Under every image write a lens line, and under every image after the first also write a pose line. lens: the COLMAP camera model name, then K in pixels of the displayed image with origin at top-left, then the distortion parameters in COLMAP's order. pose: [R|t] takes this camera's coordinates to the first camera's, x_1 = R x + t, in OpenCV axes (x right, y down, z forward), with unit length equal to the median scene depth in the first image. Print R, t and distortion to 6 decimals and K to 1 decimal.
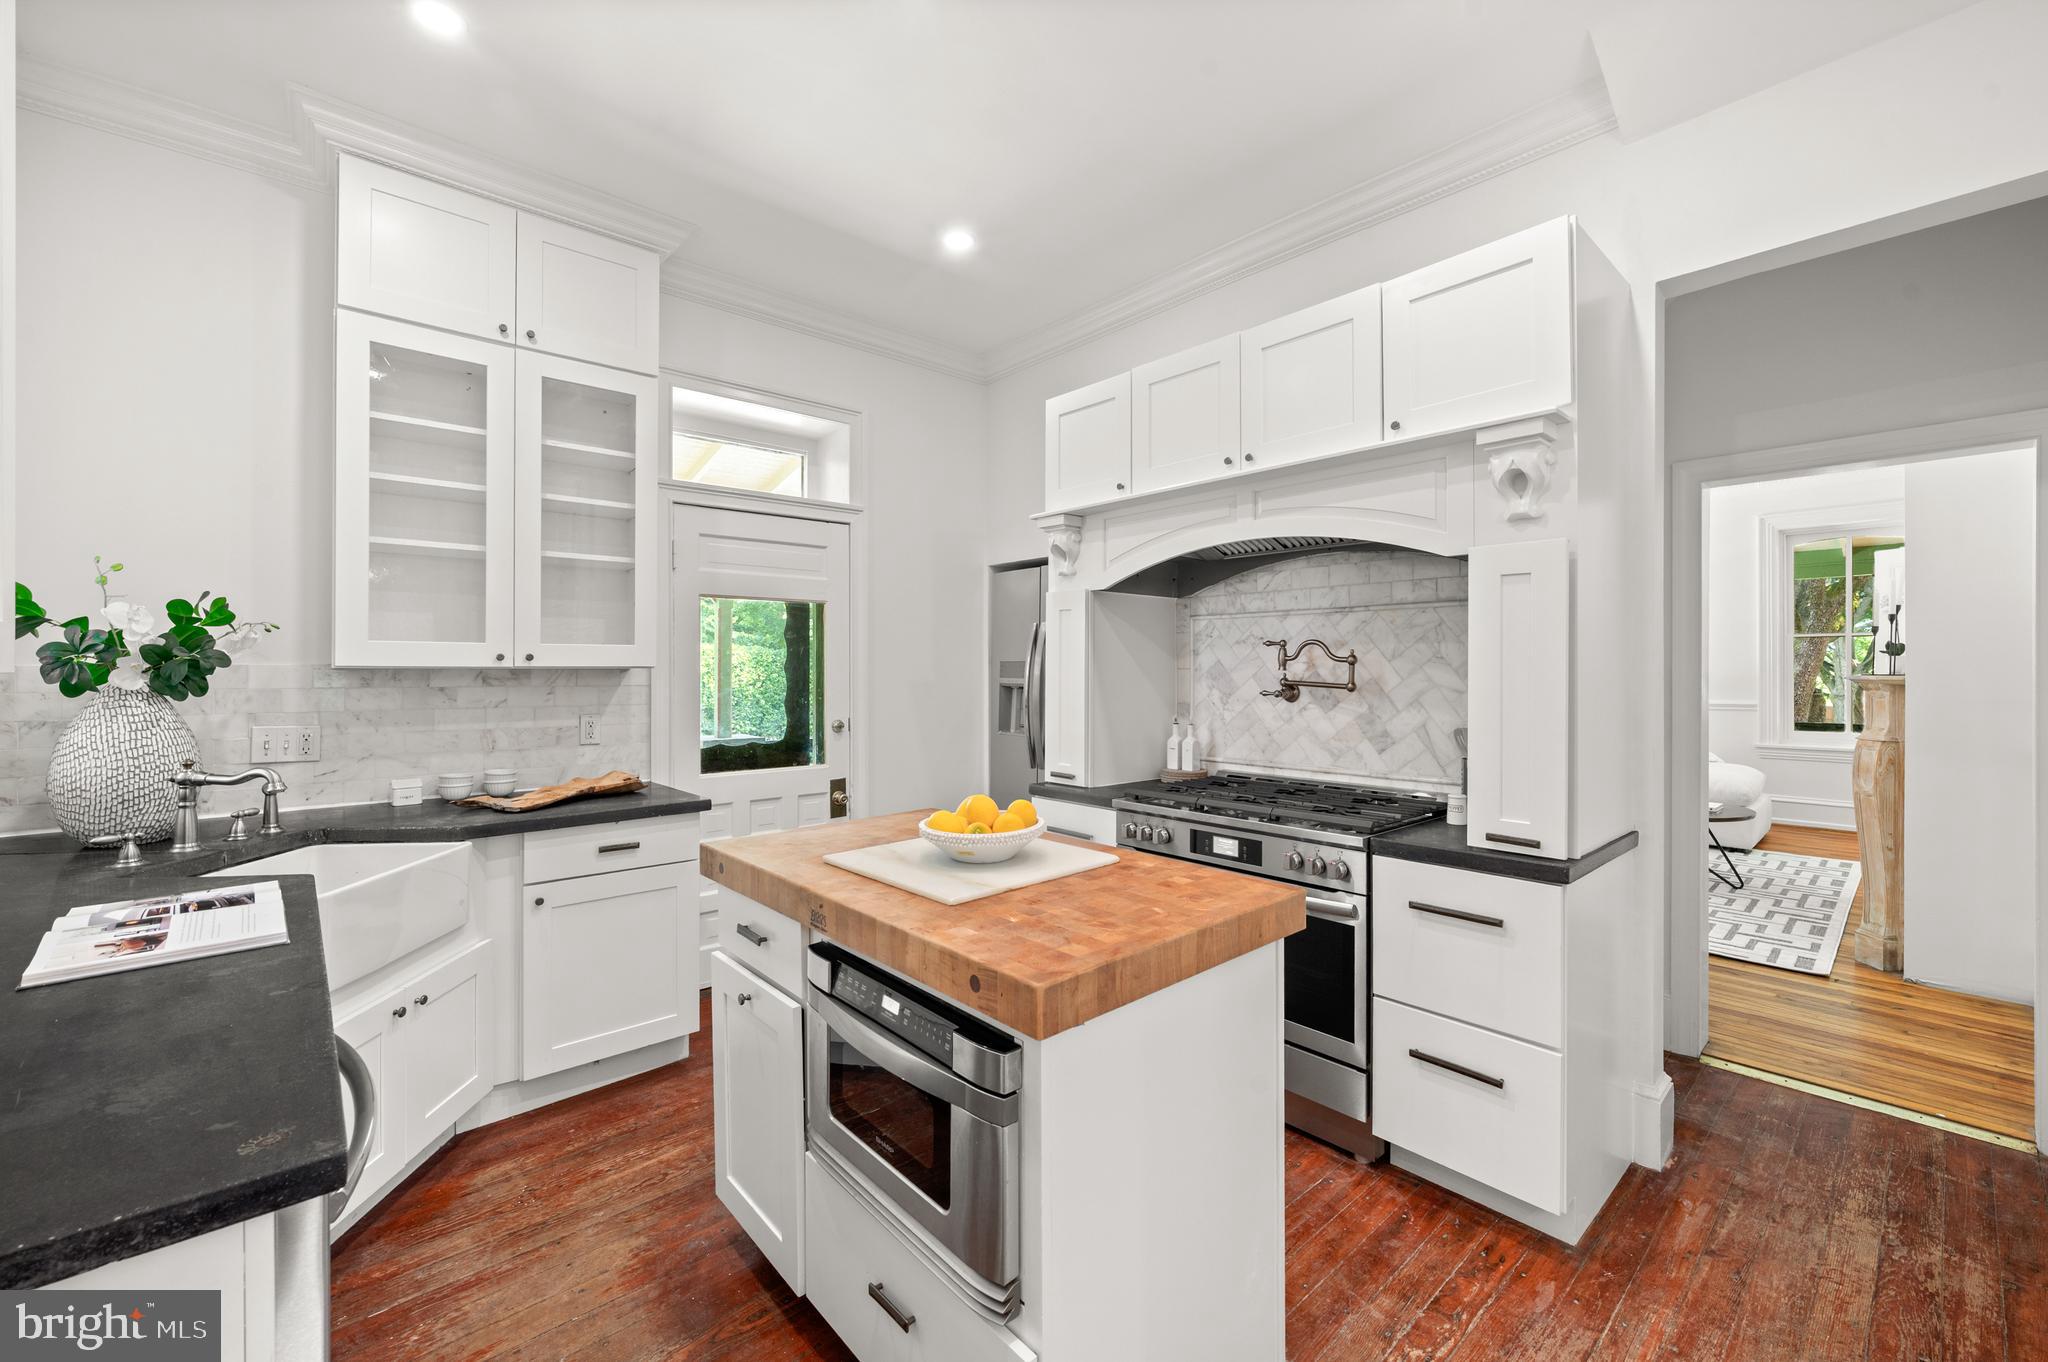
lens RADIAL K [[824.4, 0, 1040.4], [0, 824.4, 667.6], [0, 0, 1]] dist [-0.001392, 0.000552]
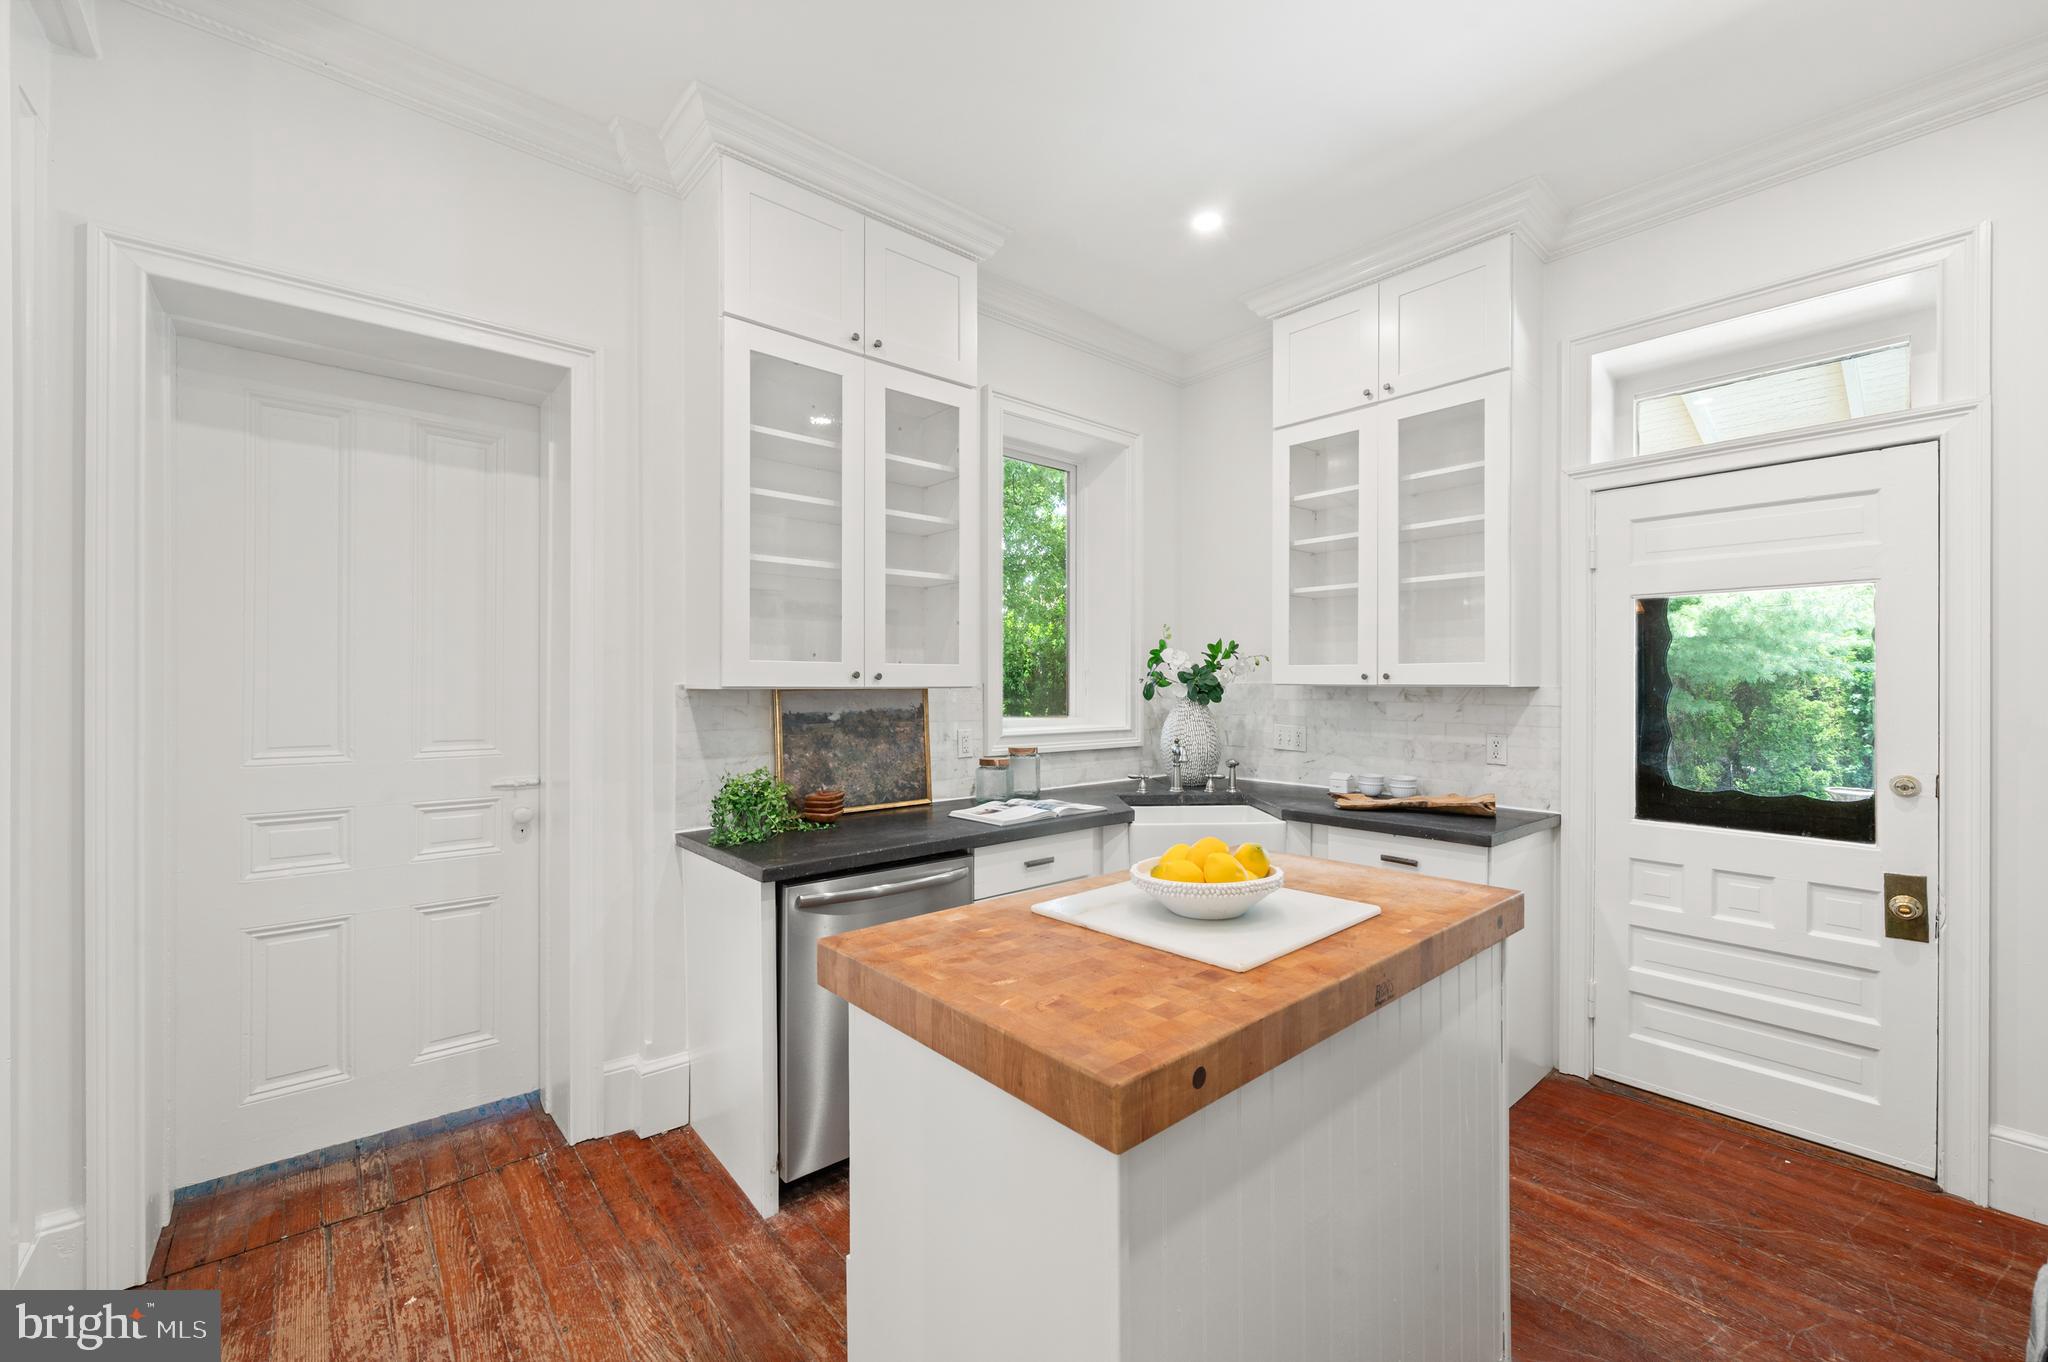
lens RADIAL K [[824.4, 0, 1040.9], [0, 824.4, 684.9], [0, 0, 1]] dist [-0.001392, 0.000552]
pose [[-0.009495, 0.002607, -0.999952, 0.517697], [-0.002933, 0.999992, 0.002635, -0.002577], [0.999951, 0.002958, -0.009487, 0.559385]]
